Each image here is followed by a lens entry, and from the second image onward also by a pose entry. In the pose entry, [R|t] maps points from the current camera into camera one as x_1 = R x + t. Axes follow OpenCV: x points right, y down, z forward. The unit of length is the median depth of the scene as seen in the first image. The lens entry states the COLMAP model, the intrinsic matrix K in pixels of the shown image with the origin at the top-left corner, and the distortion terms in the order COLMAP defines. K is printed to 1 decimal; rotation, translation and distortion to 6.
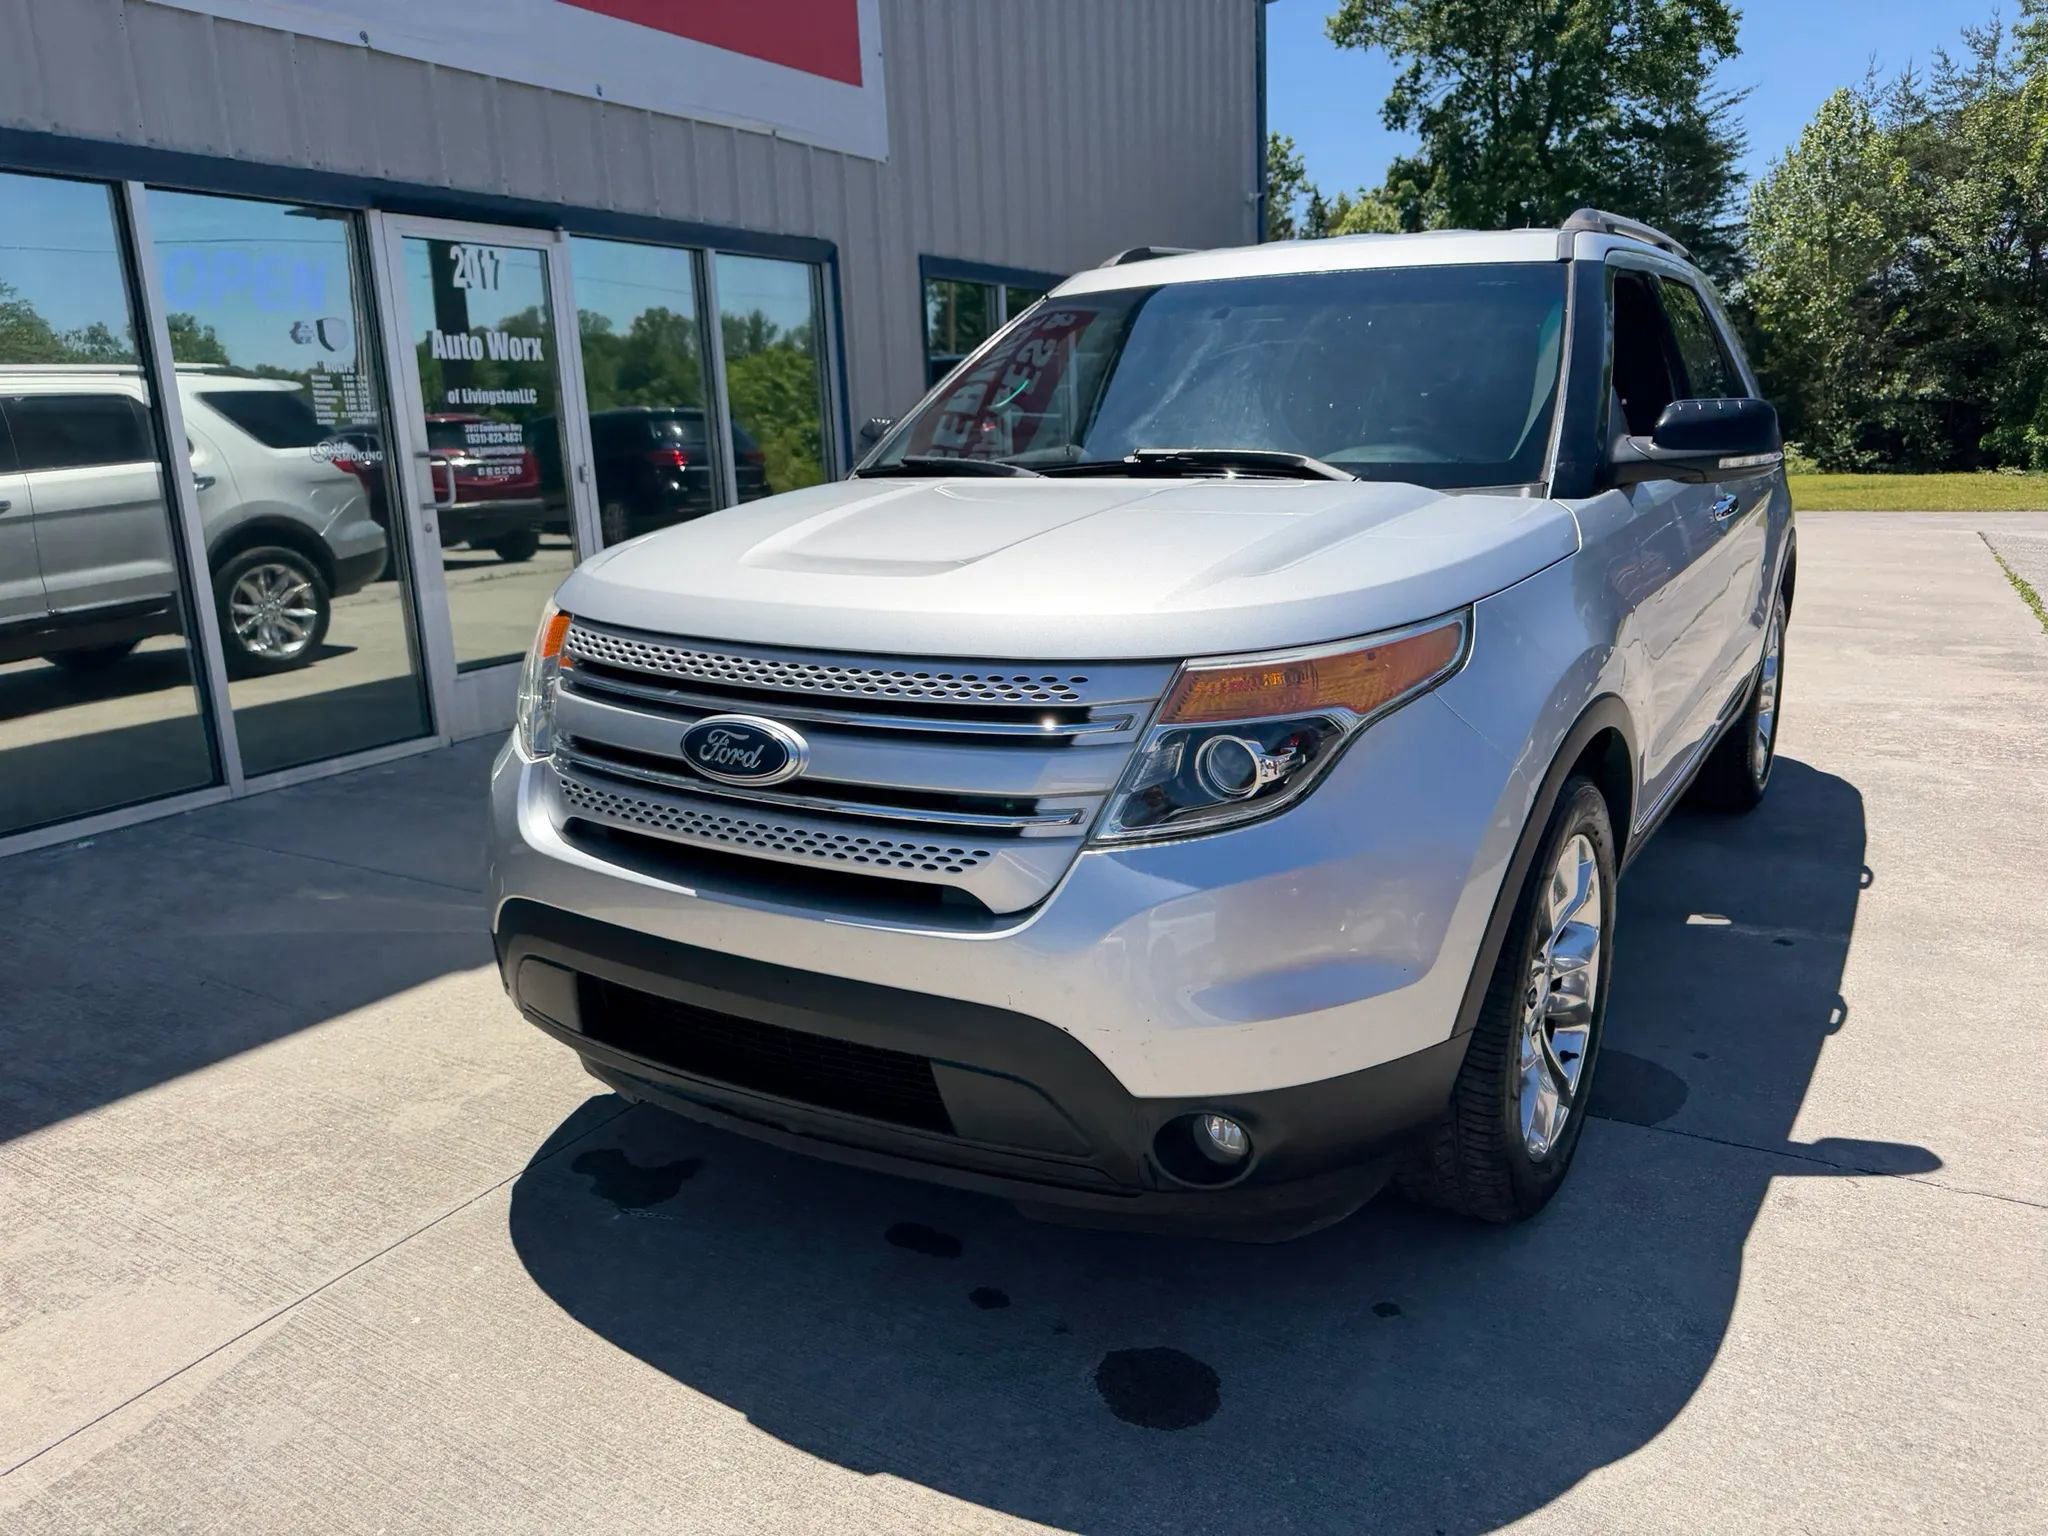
lens RADIAL K [[1453.3, 0, 1035.3], [0, 1453.3, 763.5], [0, 0, 1]] dist [0.013373, -0.019390]
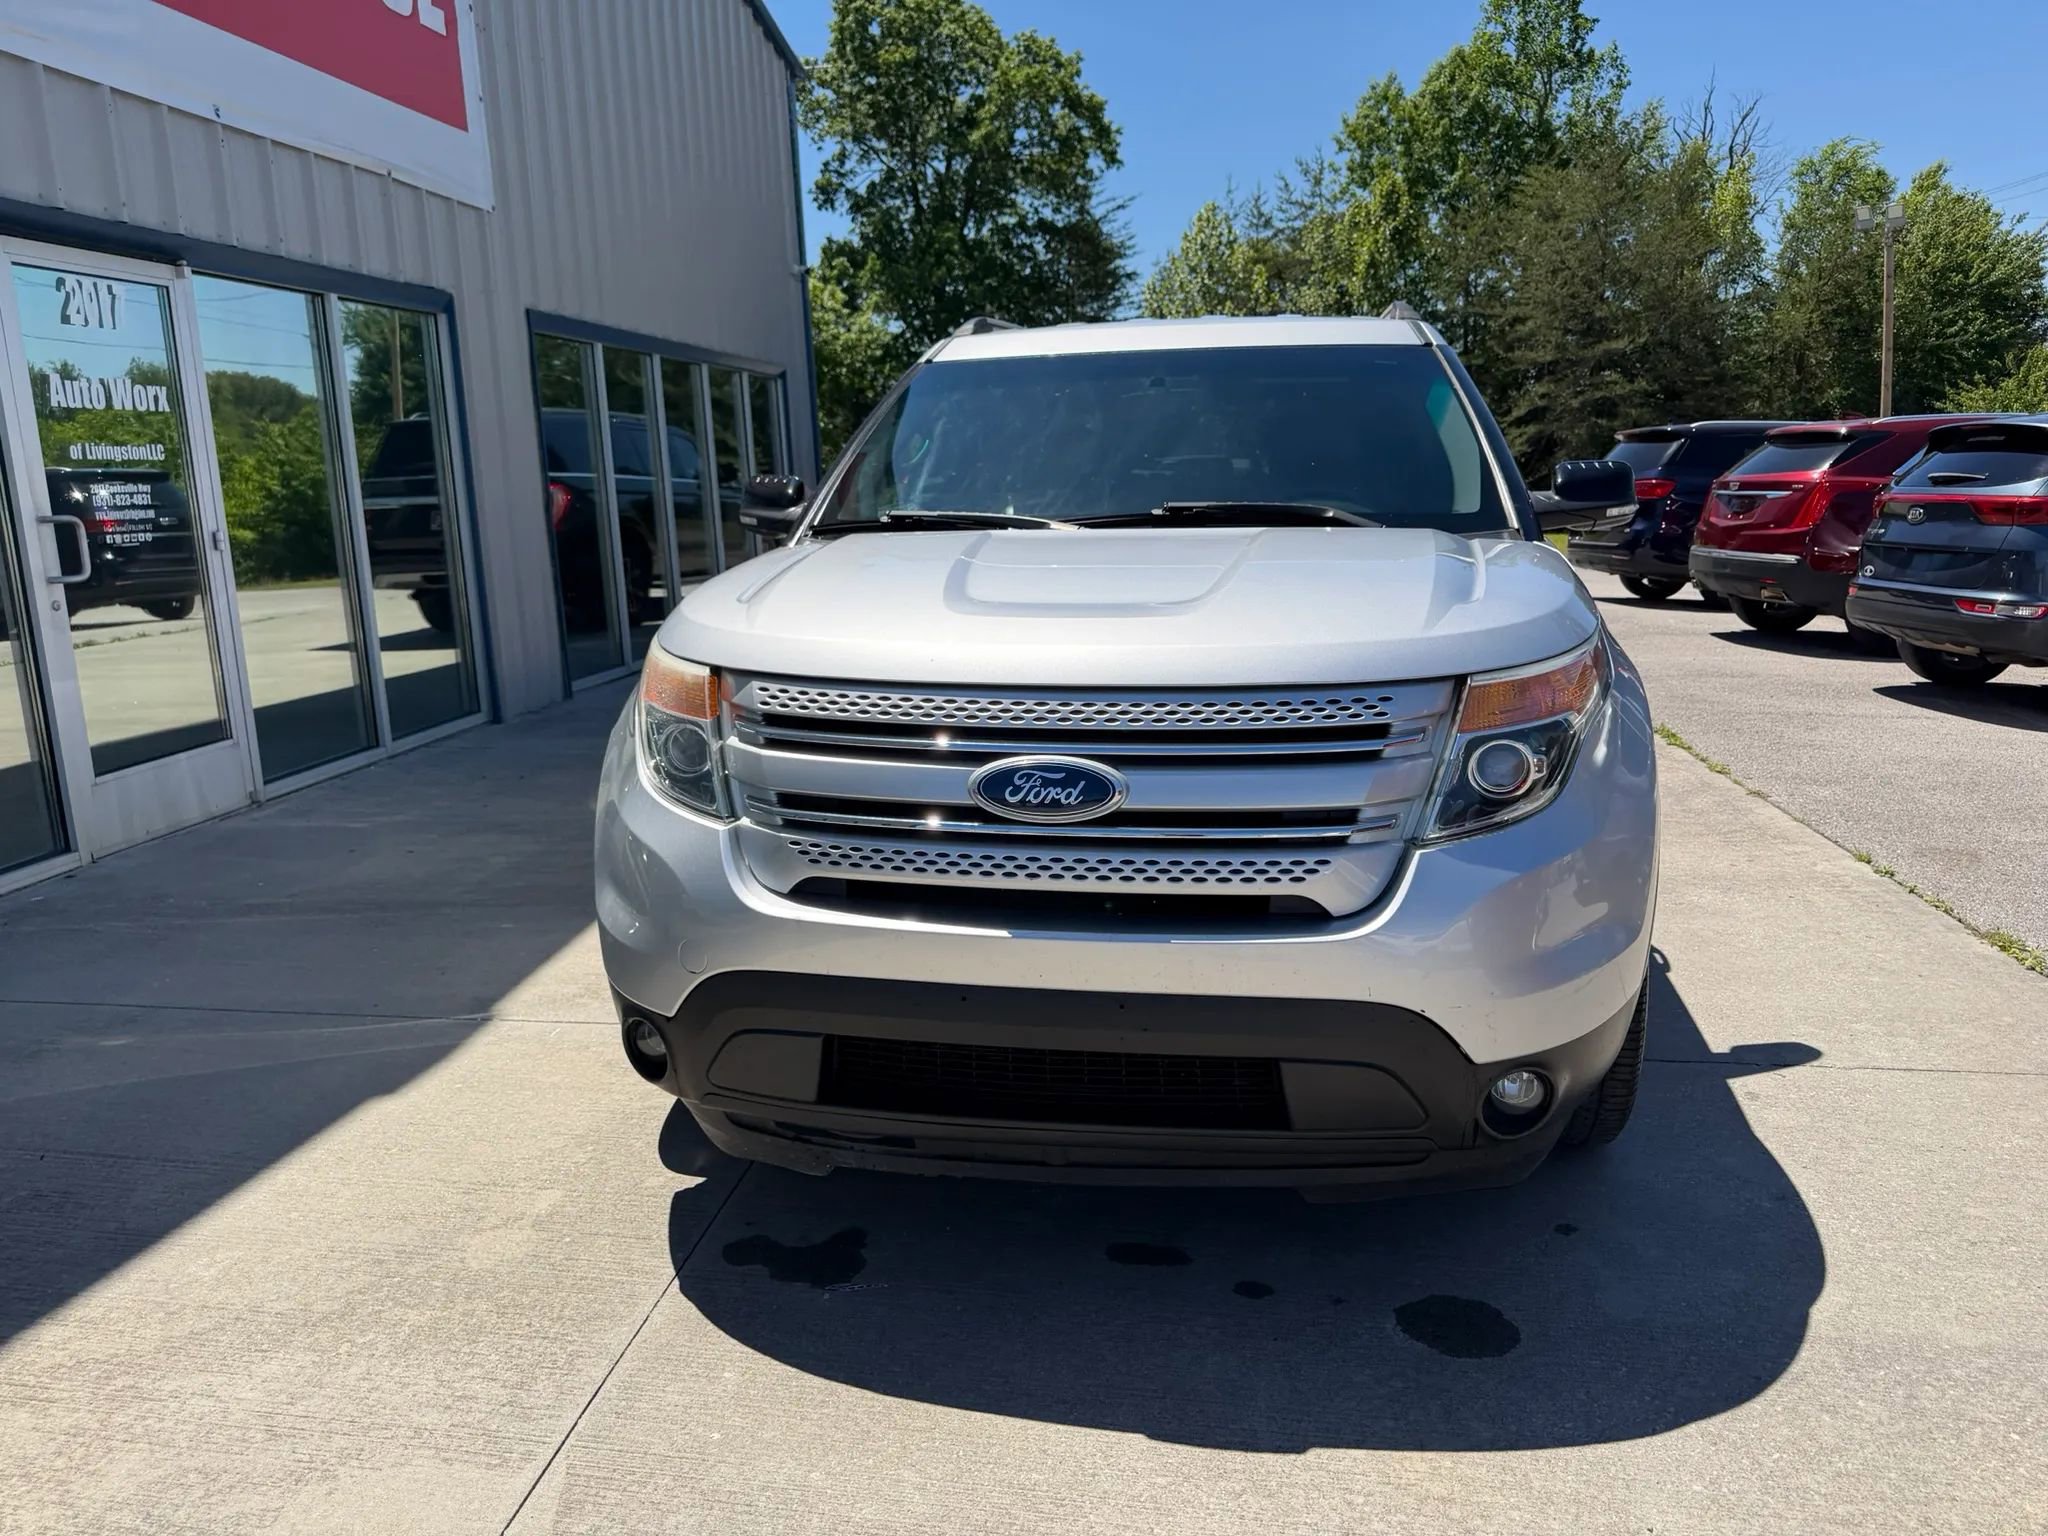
lens RADIAL K [[1453.3, 0, 1036.0], [0, 1453.3, 771.0], [0, 0, 1]] dist [0.013373, -0.019390]
pose [[0.928846, -0.068699, 0.364041, -0.197978], [0.083093, 0.996253, -0.024008, 0.000592], [-0.361027, 0.052549, 0.931074, 0.016605]]
